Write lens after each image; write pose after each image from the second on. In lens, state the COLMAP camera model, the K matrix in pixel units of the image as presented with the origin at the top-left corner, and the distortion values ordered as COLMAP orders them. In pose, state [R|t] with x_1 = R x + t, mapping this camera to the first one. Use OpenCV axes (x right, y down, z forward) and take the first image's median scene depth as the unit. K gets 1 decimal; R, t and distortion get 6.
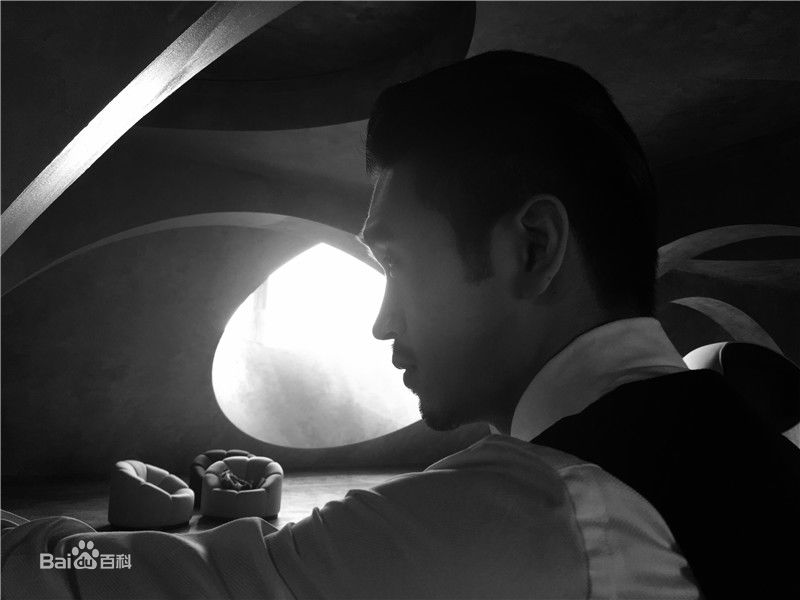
lens RADIAL K [[679.2, 0, 400.0], [0, 679.2, 300.0], [0, 0, 1]] dist [0.027597, -0.045822]
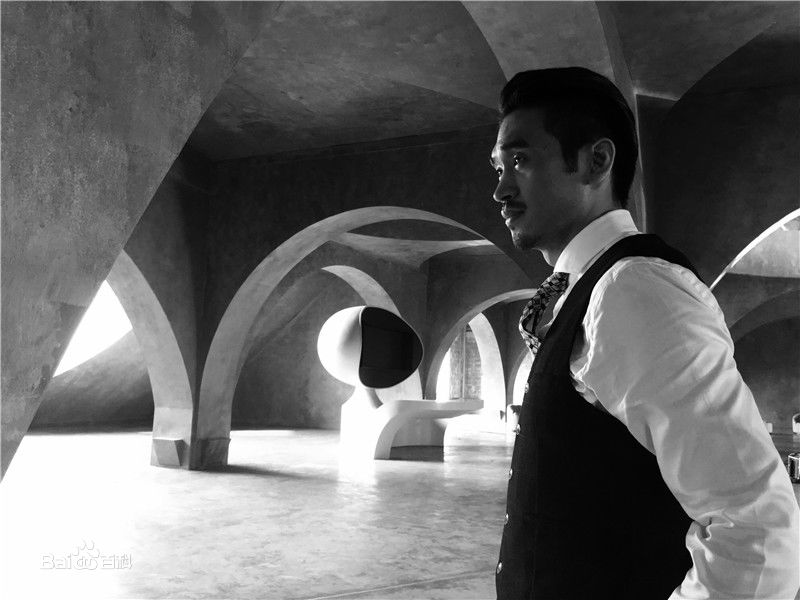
lens RADIAL K [[679.2, 0, 400.0], [0, 679.2, 300.0], [0, 0, 1]] dist [0.027597, -0.045822]
pose [[0.842705, 0.048626, 0.536174, -0.103589], [-0.069935, 0.997362, 0.019466, 0.025074], [-0.533813, -0.053902, 0.843883, -0.028901]]
